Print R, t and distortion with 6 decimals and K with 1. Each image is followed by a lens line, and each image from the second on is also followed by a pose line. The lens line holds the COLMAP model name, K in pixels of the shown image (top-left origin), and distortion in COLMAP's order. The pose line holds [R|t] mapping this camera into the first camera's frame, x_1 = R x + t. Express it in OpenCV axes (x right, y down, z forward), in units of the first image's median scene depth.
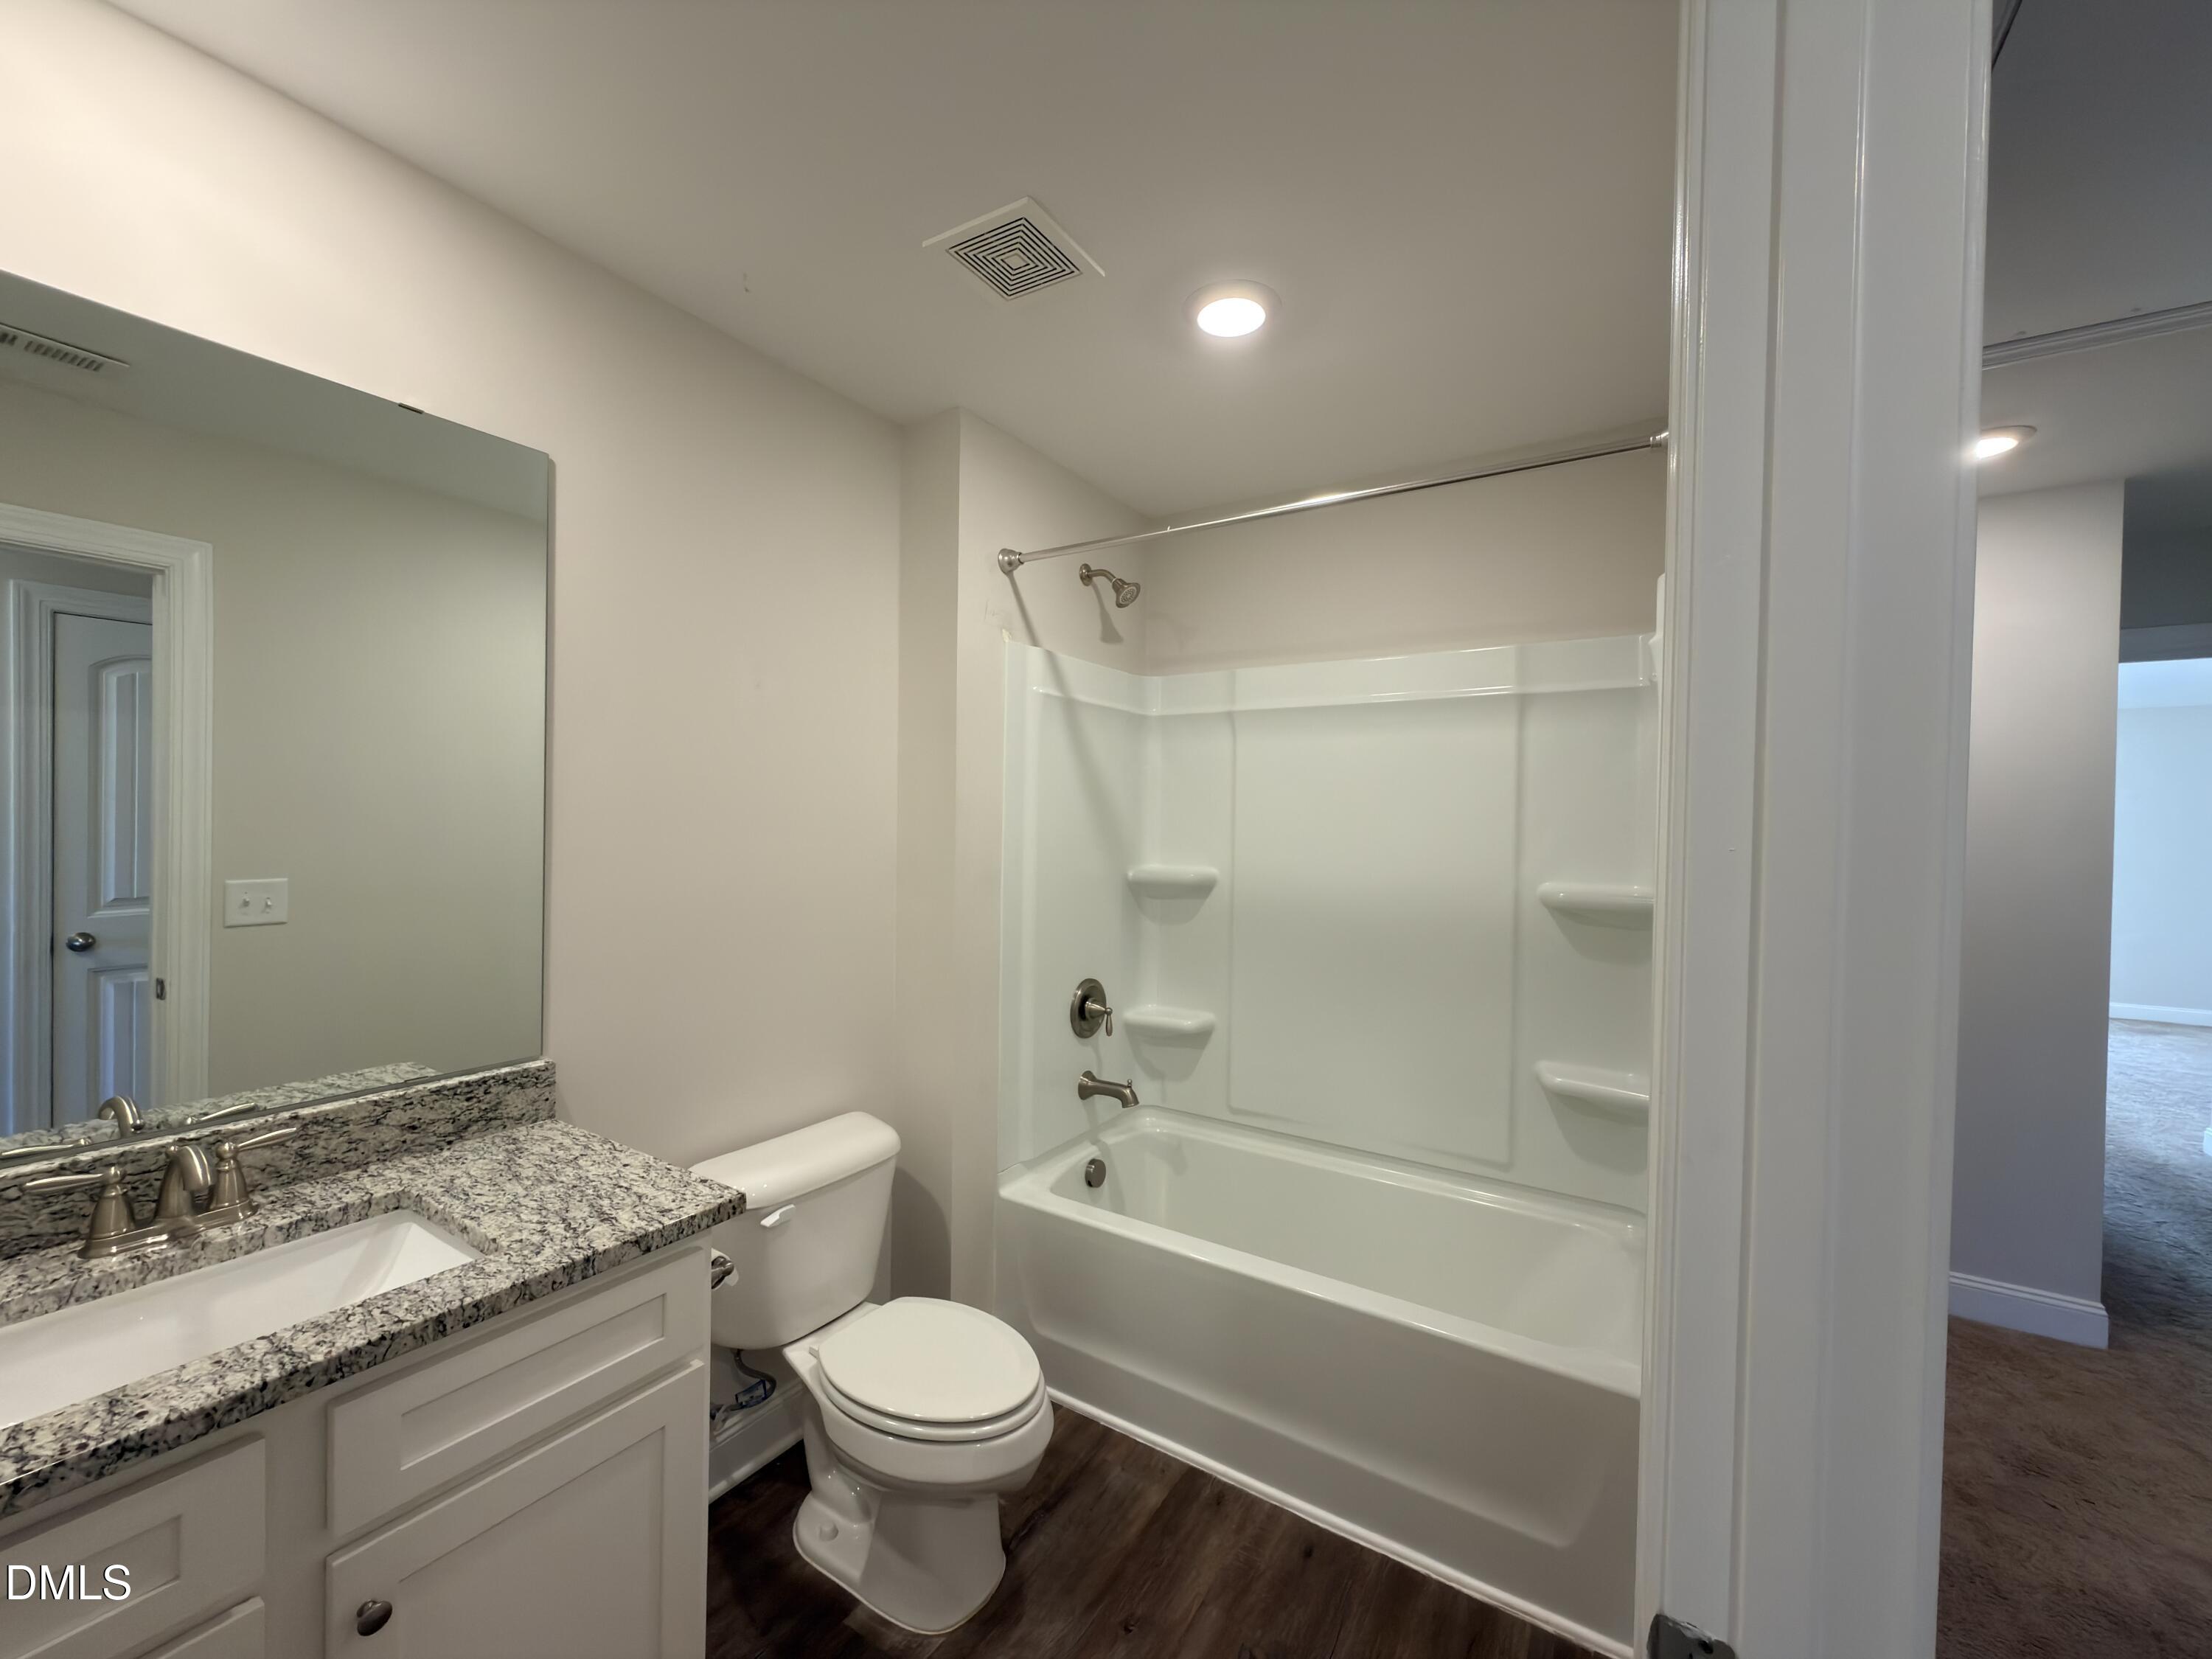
lens RADIAL K [[879.9, 0, 1105.6], [0, 879.9, 830.4], [0, 0, 1]] dist [-0.000058, 0.000257]
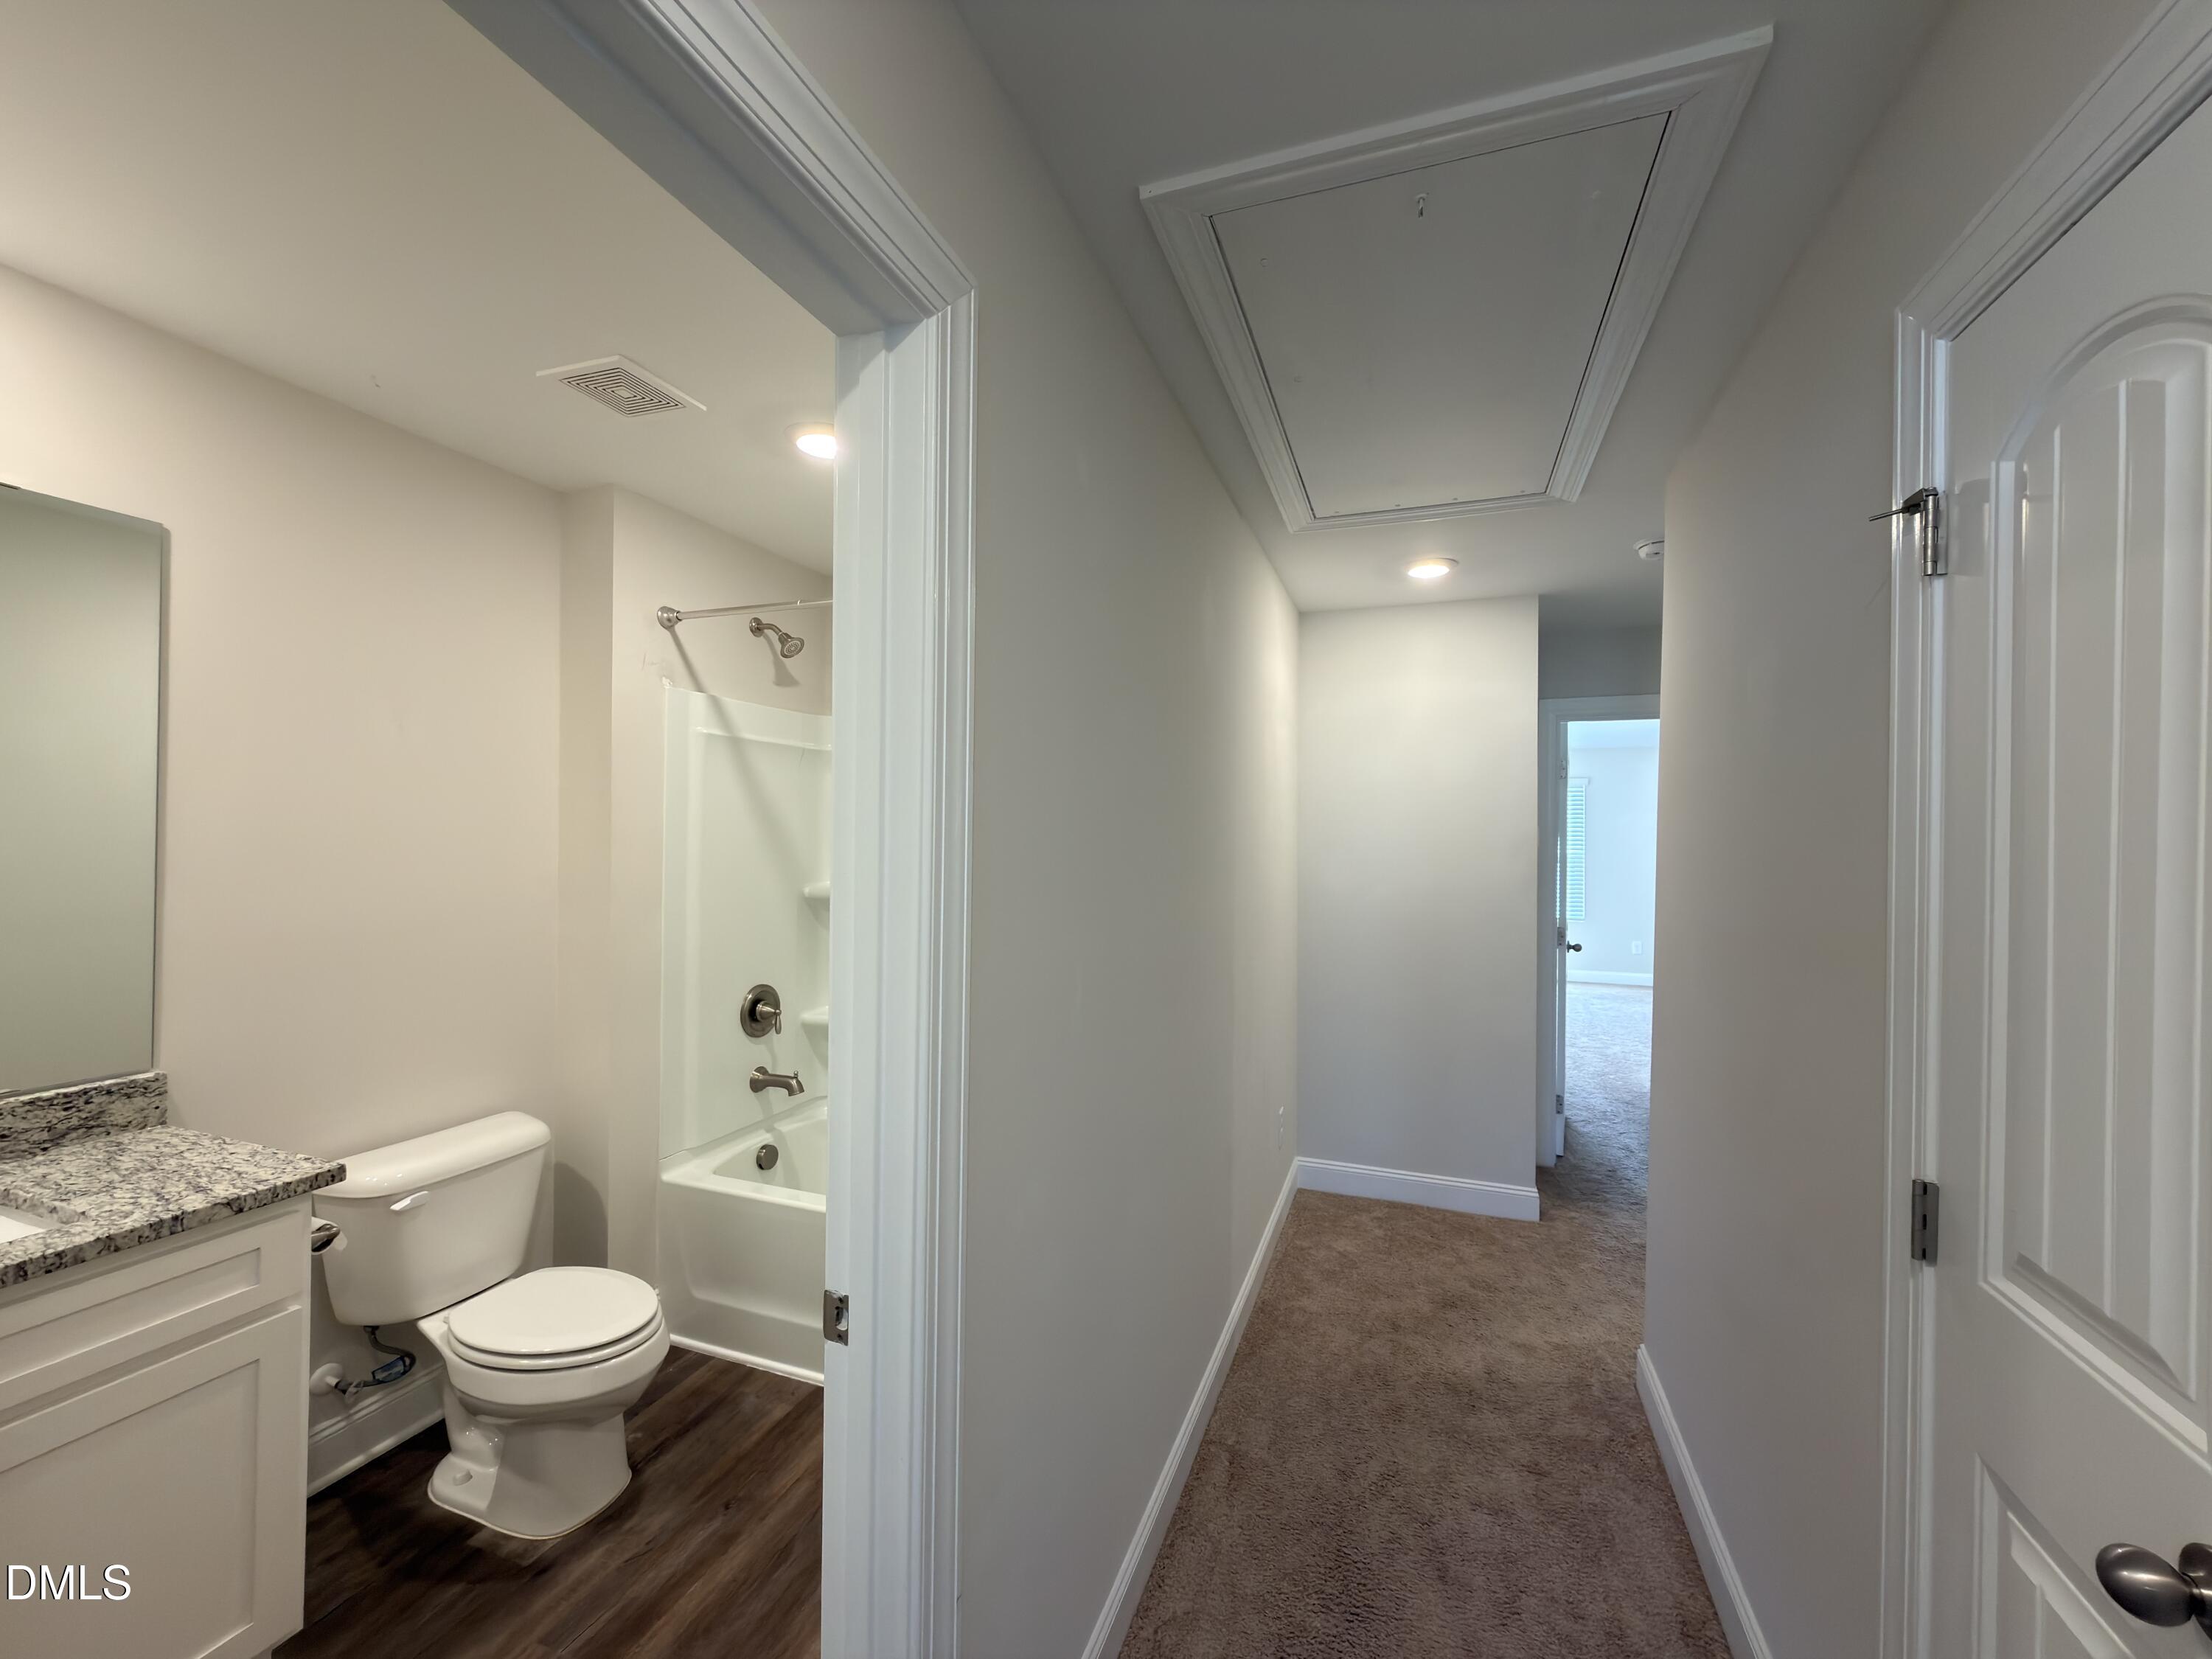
lens RADIAL K [[879.9, 0, 1107.3], [0, 879.9, 832.1], [0, 0, 1]] dist [-0.000058, 0.000257]
pose [[0.976356, -0.005056, 0.216108, 0.238520], [0.007919, 0.999892, -0.012388, -0.012671], [-0.216022, 0.013806, 0.976291, -0.277055]]
